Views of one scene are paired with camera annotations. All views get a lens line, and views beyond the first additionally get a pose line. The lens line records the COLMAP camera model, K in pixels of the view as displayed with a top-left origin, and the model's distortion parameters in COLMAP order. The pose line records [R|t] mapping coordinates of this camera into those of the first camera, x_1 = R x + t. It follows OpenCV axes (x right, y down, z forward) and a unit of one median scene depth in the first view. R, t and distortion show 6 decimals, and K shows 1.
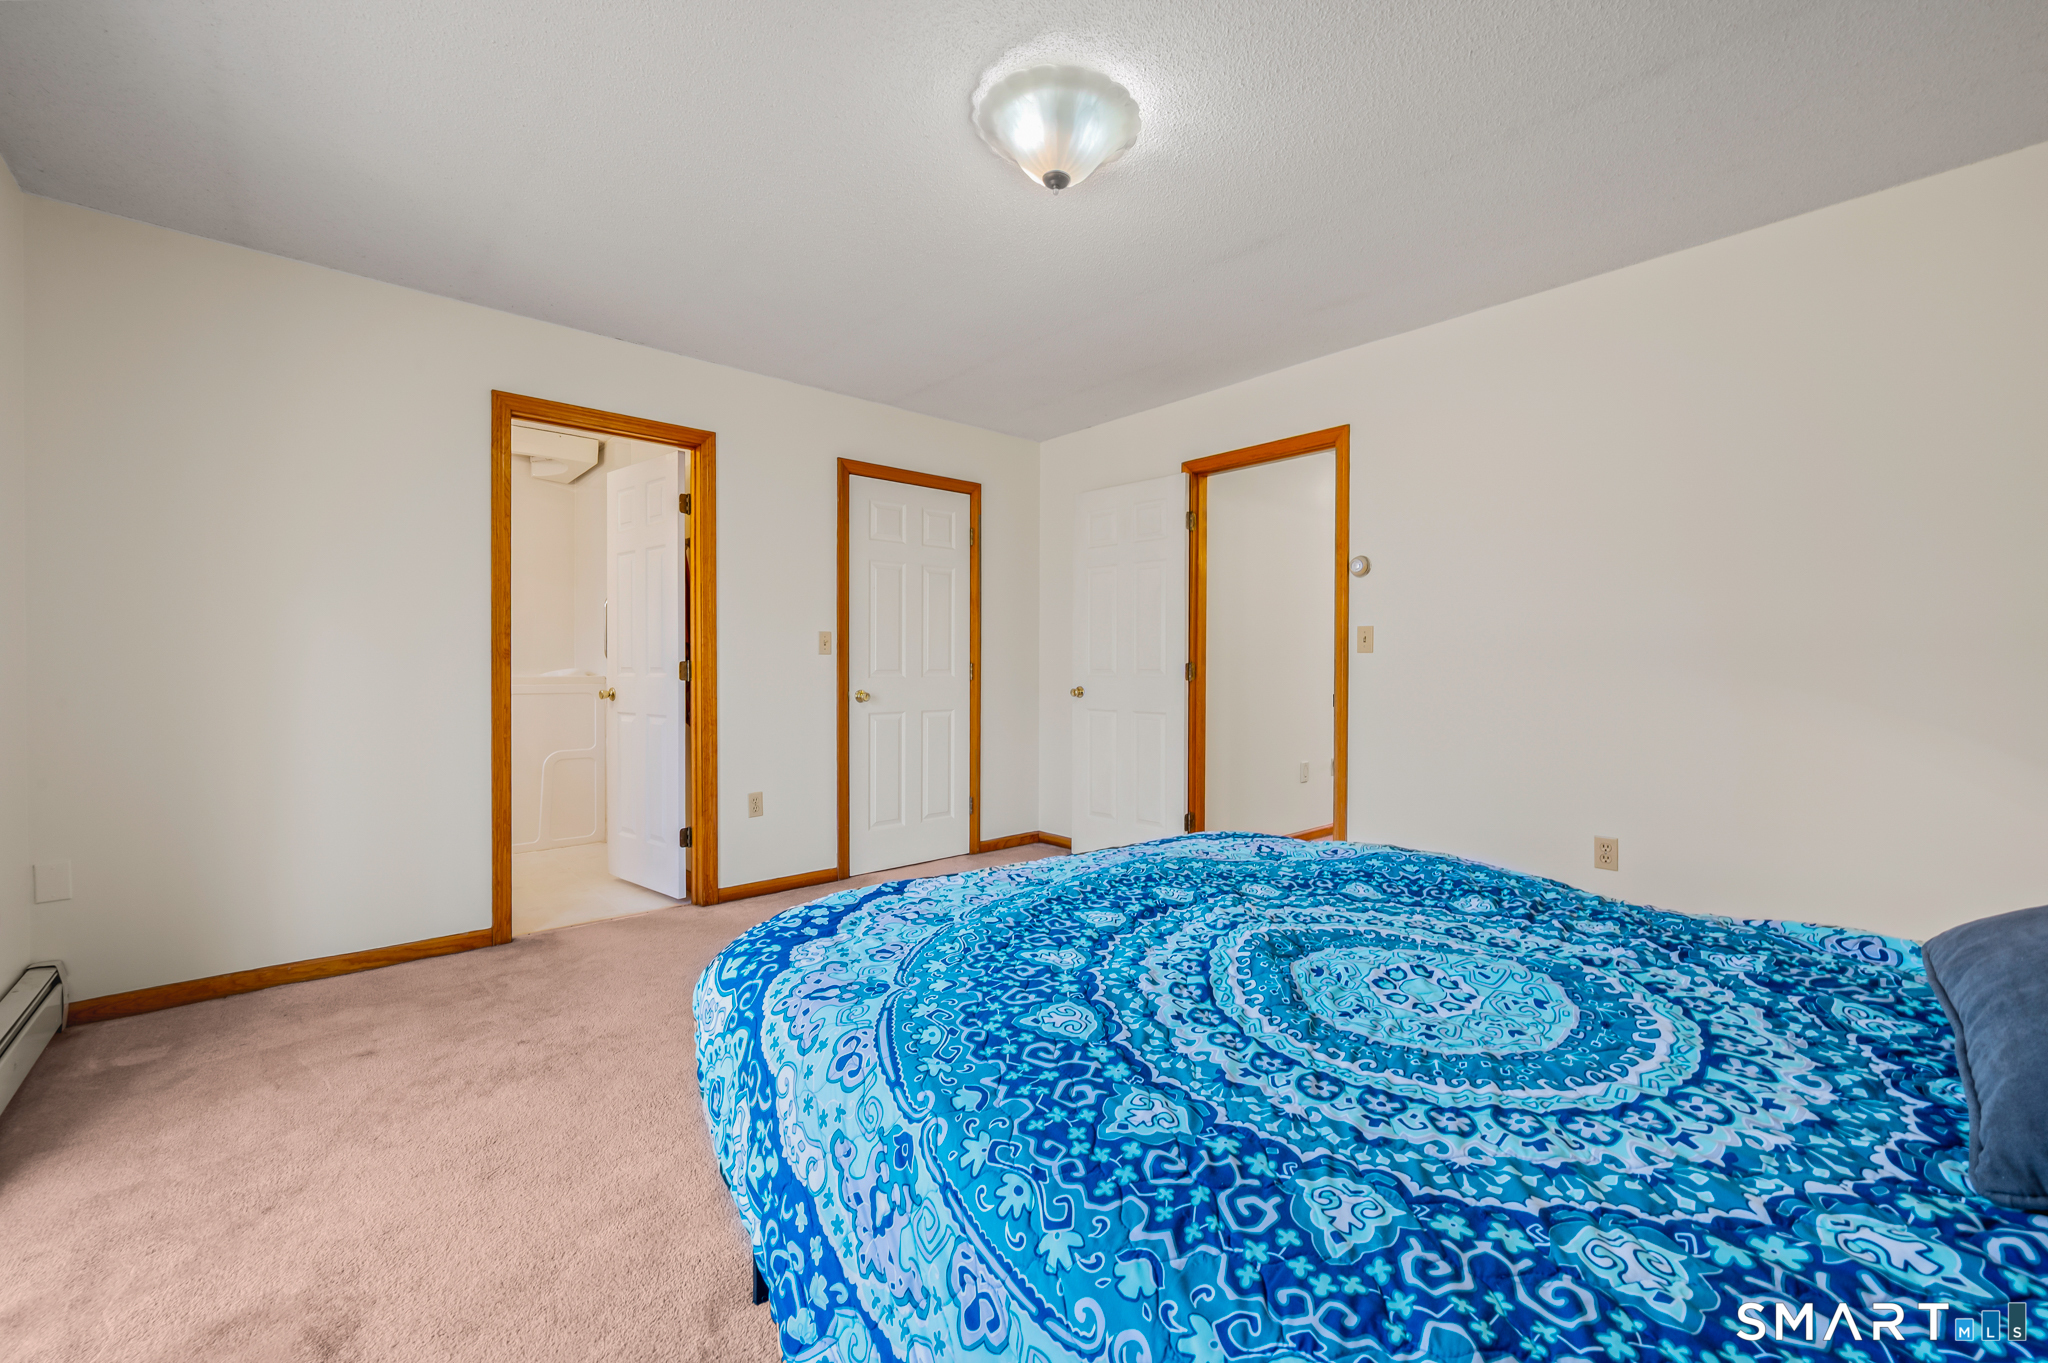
lens RADIAL K [[826.6, 0, 1031.9], [0, 826.6, 675.1], [0, 0, 1]] dist [-0.003780, 0.001147]
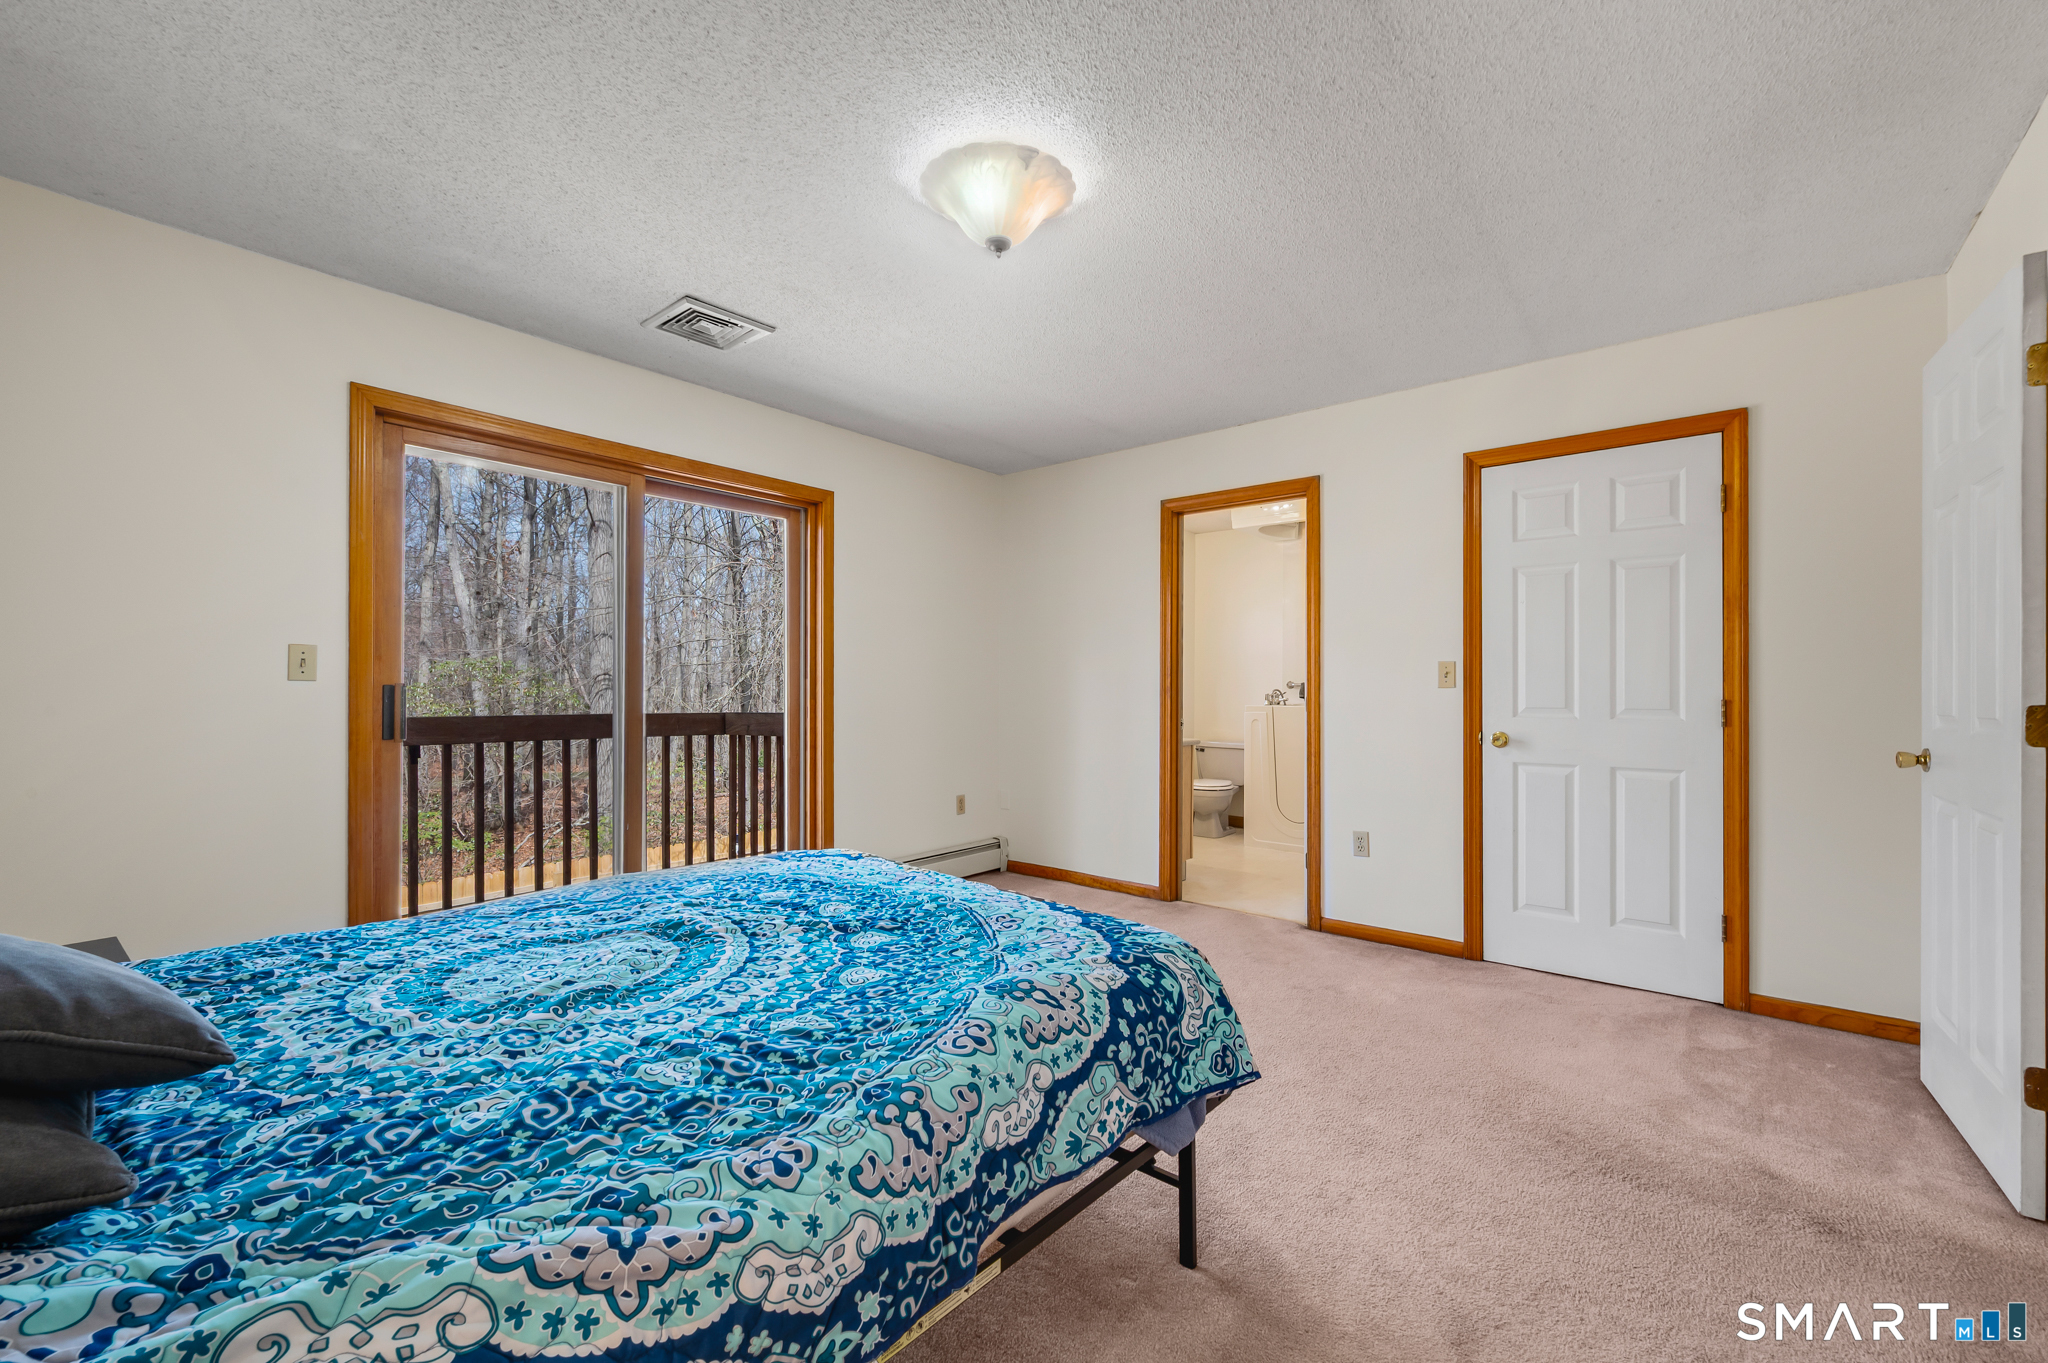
lens RADIAL K [[826.6, 0, 1011.6], [0, 826.6, 689.4], [0, 0, 1]] dist [-0.003780, 0.001147]
pose [[0.152564, -0.005220, -0.988280, 0.514303], [-0.008398, 0.999943, -0.006578, -0.014027], [0.988258, 0.009303, 0.152511, 0.413312]]
